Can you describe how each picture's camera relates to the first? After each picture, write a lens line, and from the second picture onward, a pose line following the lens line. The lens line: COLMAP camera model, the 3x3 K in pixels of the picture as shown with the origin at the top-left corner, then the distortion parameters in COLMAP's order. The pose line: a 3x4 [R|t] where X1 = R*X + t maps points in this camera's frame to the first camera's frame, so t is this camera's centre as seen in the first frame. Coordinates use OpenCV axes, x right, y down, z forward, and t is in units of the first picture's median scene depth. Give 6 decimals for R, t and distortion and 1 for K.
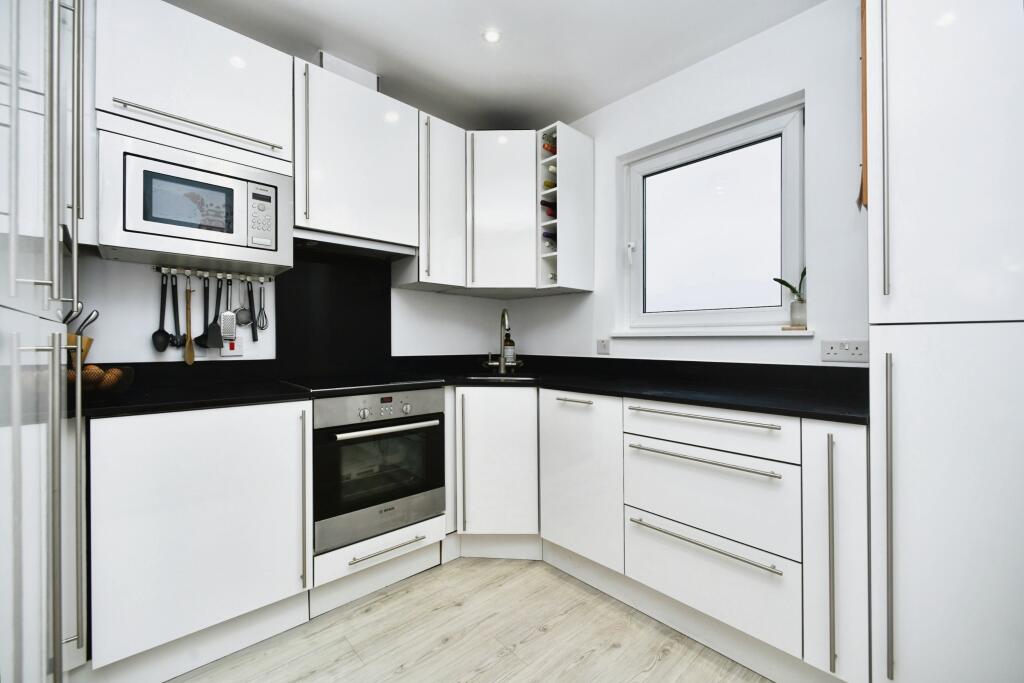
lens RADIAL K [[406.9, 0, 511.4], [0, 406.9, 329.3], [0, 0, 1]] dist [0.000854, -0.000025]
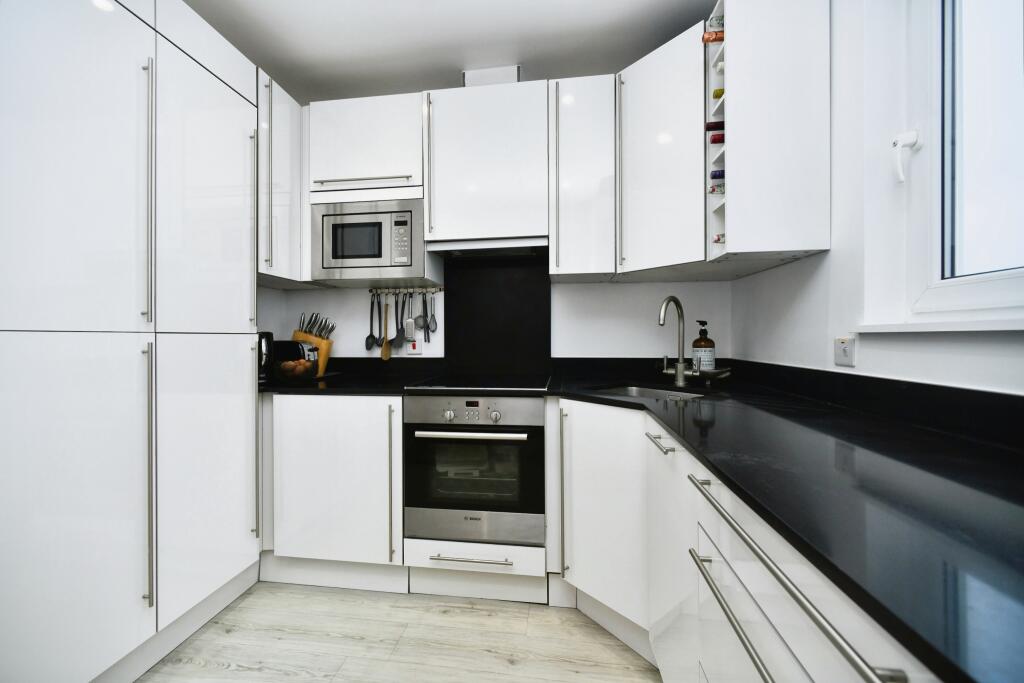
lens RADIAL K [[406.9, 0, 511.4], [0, 406.9, 329.3], [0, 0, 1]] dist [0.000854, -0.000025]
pose [[0.641525, -0.021160, -0.766810, 0.478637], [0.030959, 0.999519, -0.001681, 0.001227], [0.766477, -0.022661, 0.641872, 0.444070]]
